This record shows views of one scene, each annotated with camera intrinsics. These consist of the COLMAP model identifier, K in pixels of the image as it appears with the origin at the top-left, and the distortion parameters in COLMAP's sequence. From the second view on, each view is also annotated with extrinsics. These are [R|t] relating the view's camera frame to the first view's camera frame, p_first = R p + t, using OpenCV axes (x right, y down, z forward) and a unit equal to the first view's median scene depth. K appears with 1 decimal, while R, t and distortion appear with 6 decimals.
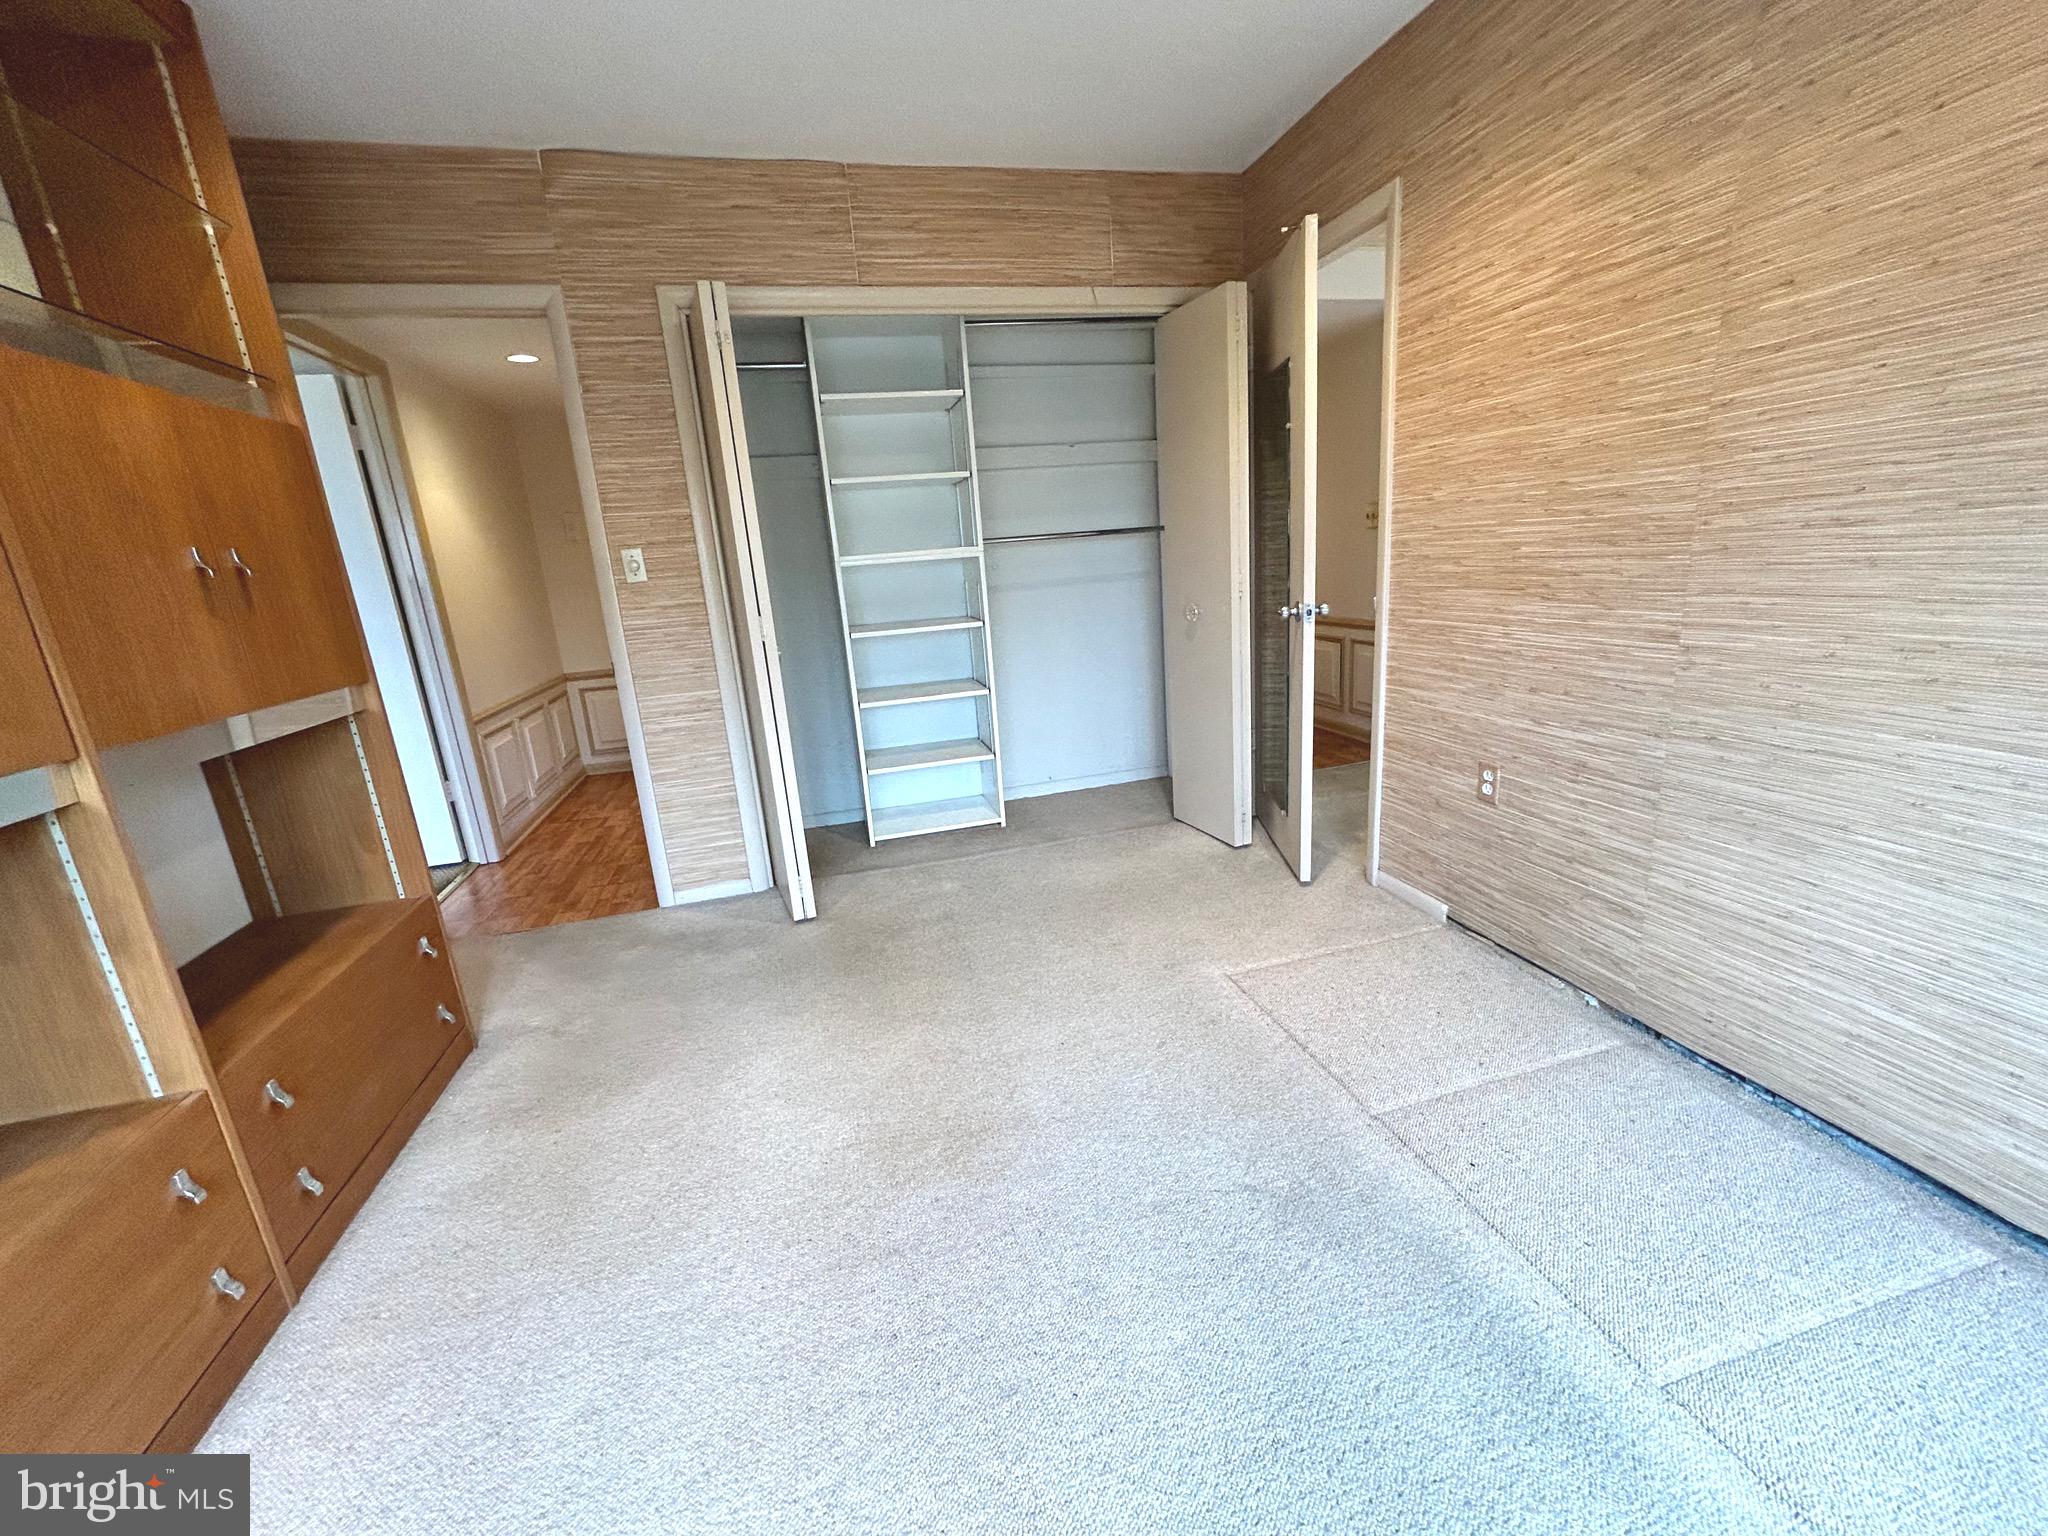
lens RADIAL K [[830.5, 0, 1024.7], [0, 830.5, 764.2], [0, 0, 1]] dist [-0.000624, 0.001644]
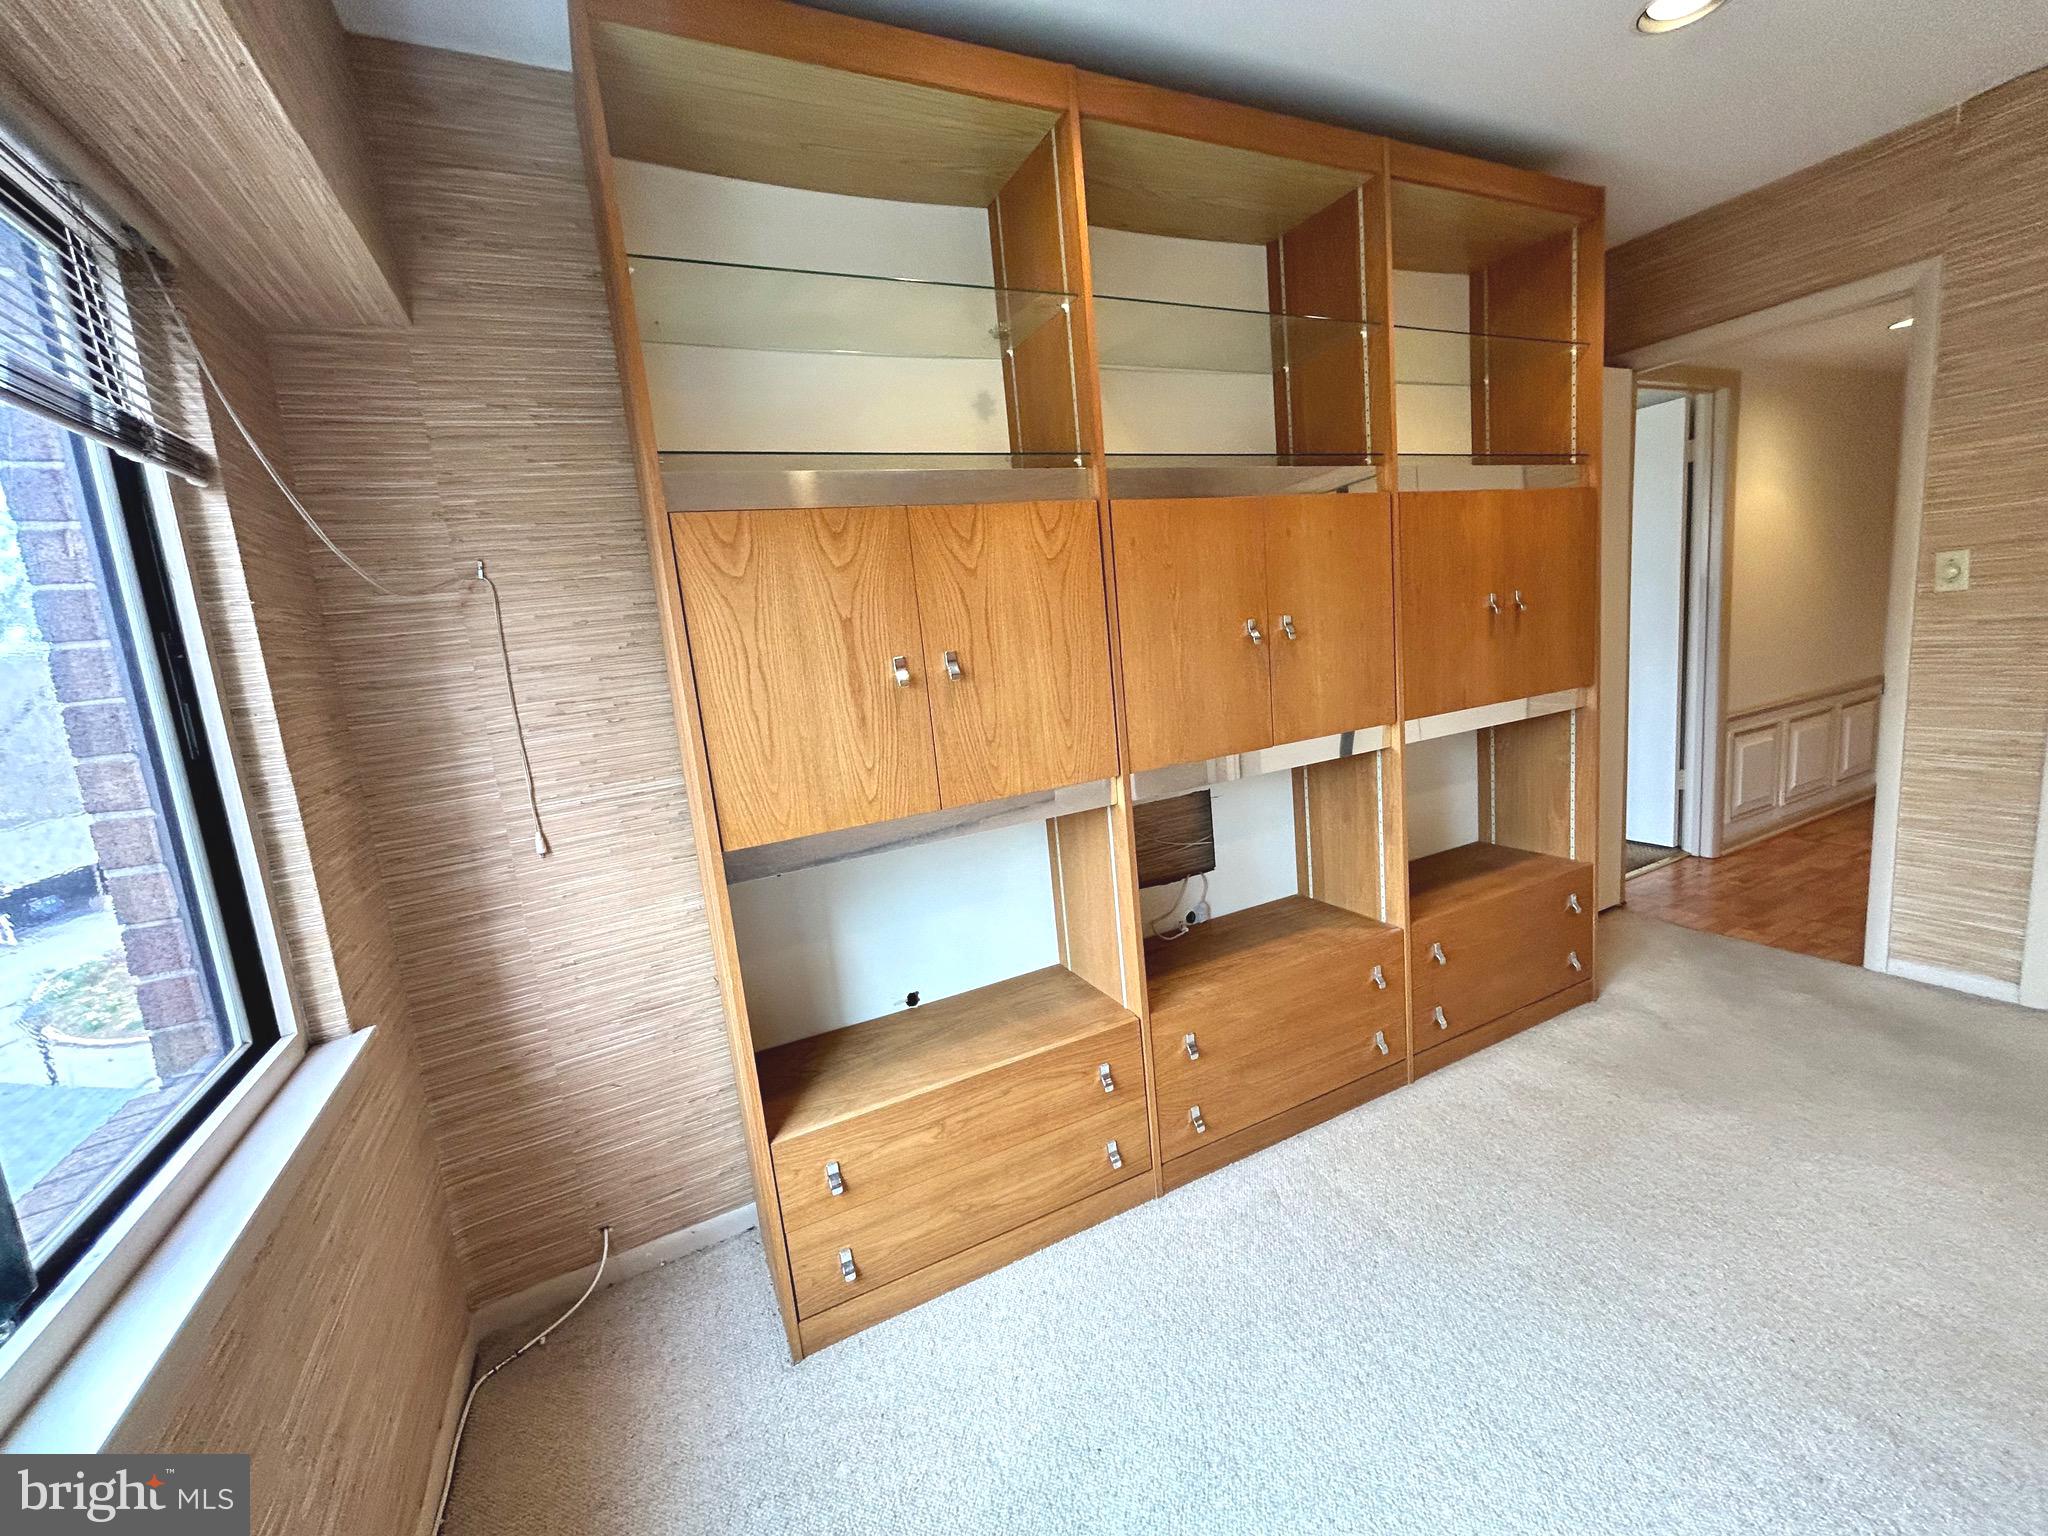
lens RADIAL K [[830.5, 0, 1020.9], [0, 830.5, 762.6], [0, 0, 1]] dist [-0.000624, 0.001644]
pose [[0.208592, 0.206765, -0.955896, 0.192235], [-0.164502, 0.970888, 0.174111, -0.048787], [0.964069, 0.120929, 0.236533, -0.084822]]
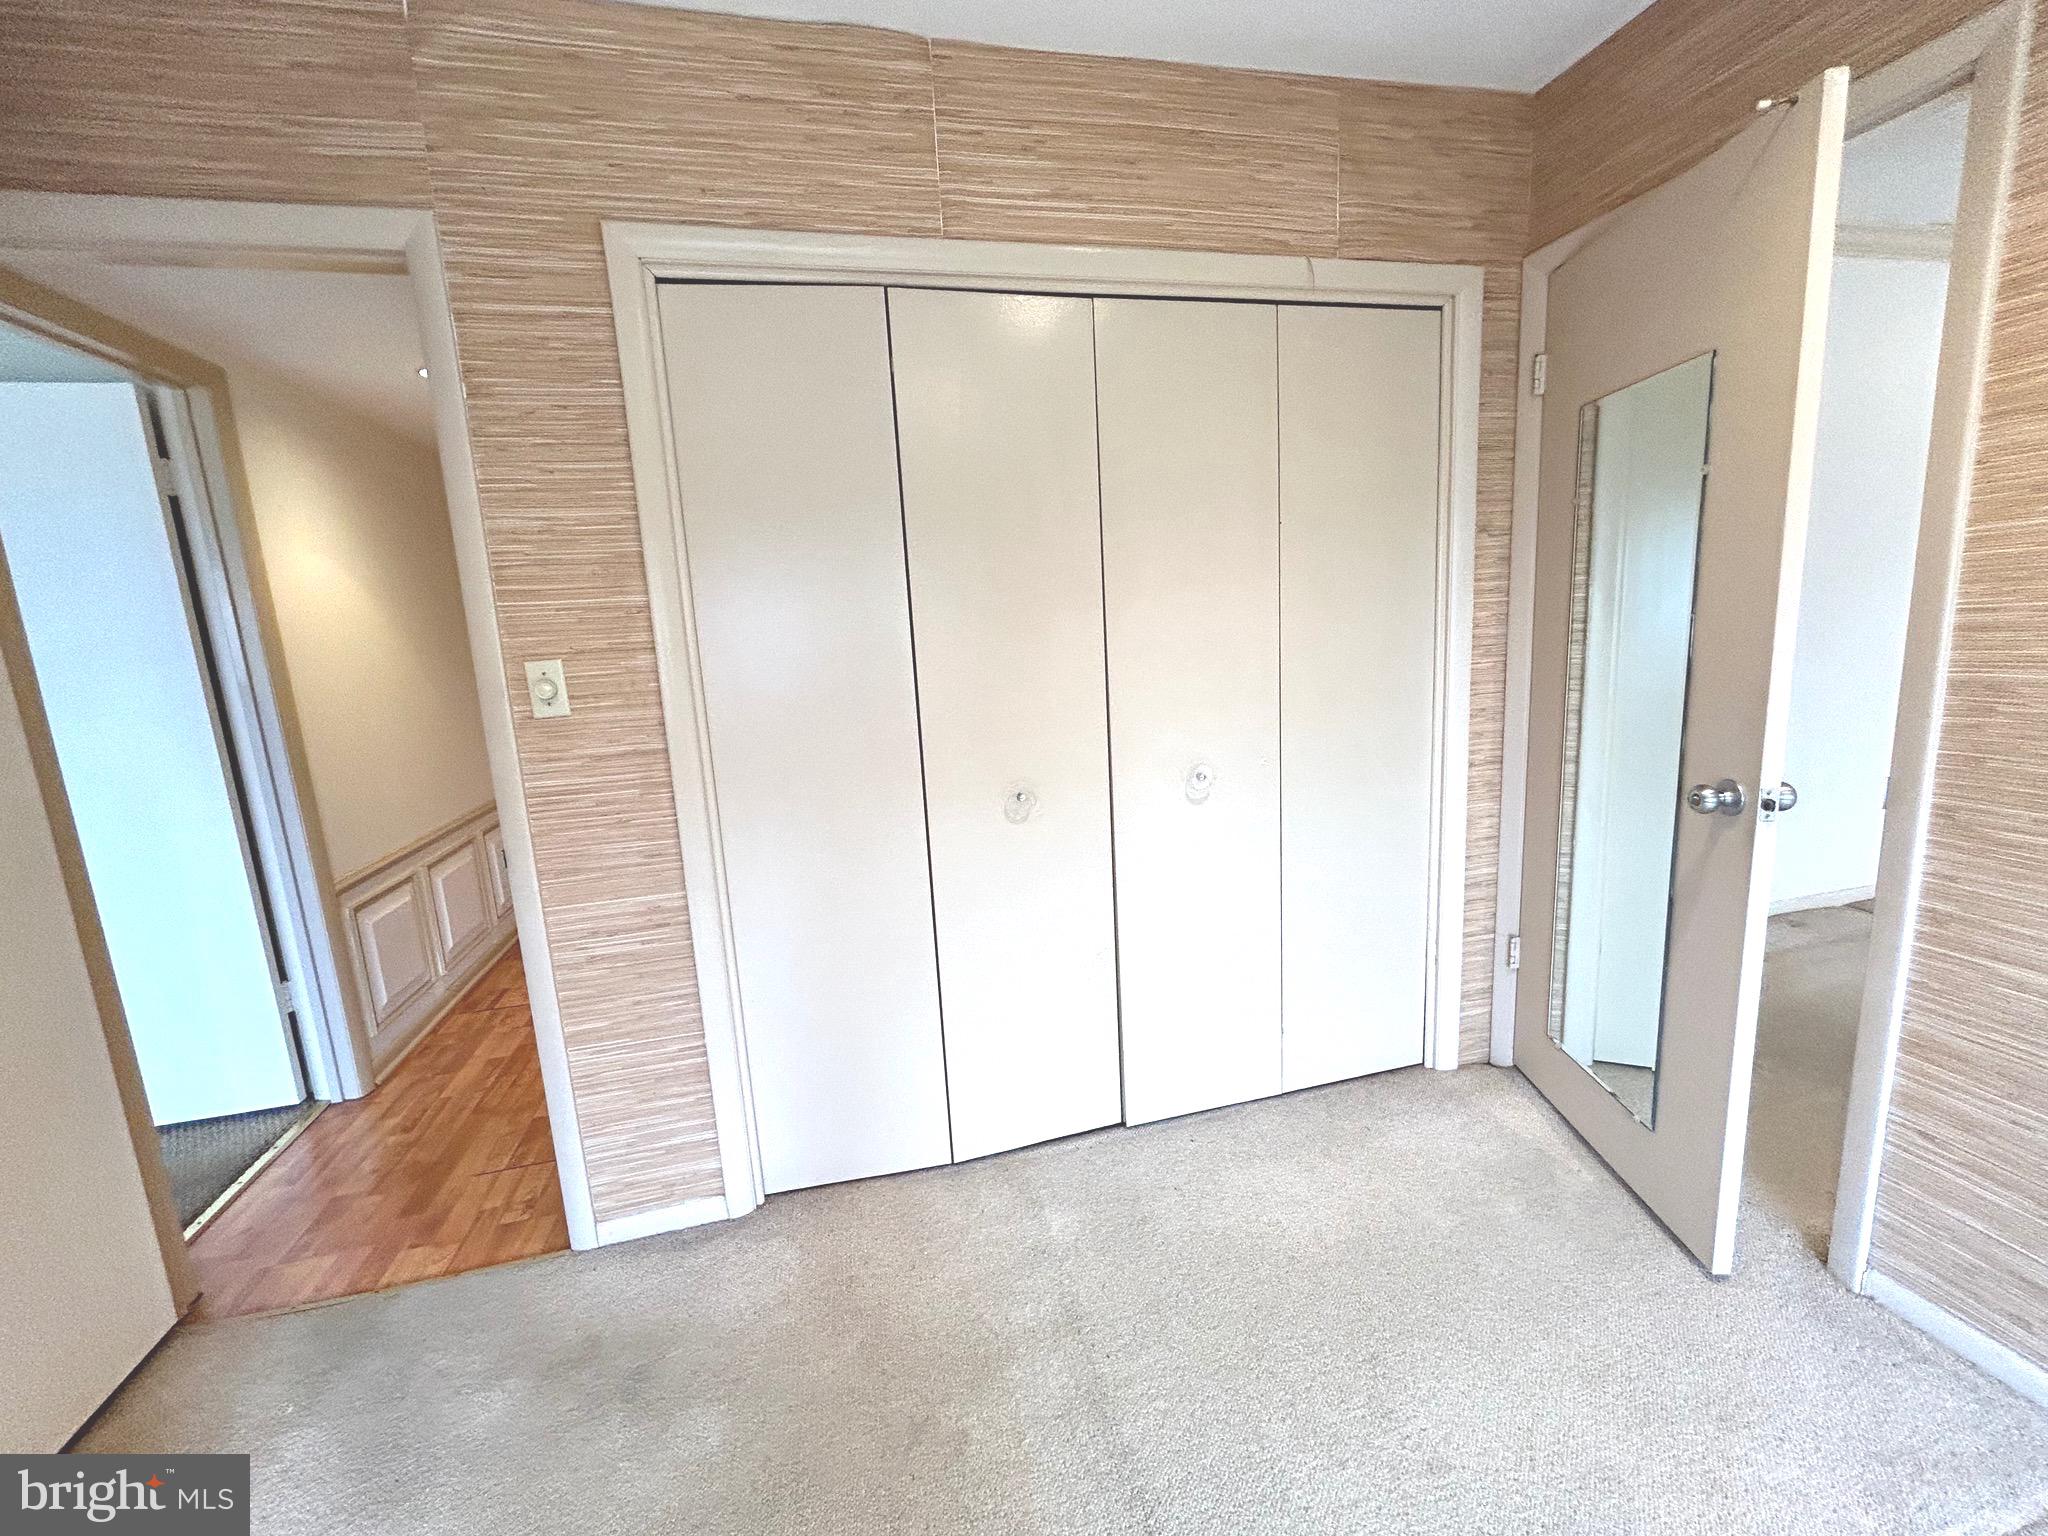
lens RADIAL K [[830.5, 0, 1026.6], [0, 830.5, 764.5], [0, 0, 1]] dist [-0.000624, 0.001644]
pose [[0.999761, 0.018110, -0.012252, -0.137393], [-0.018997, 0.996878, -0.076644, -0.163231], [0.010826, 0.076859, 0.996983, 0.468681]]
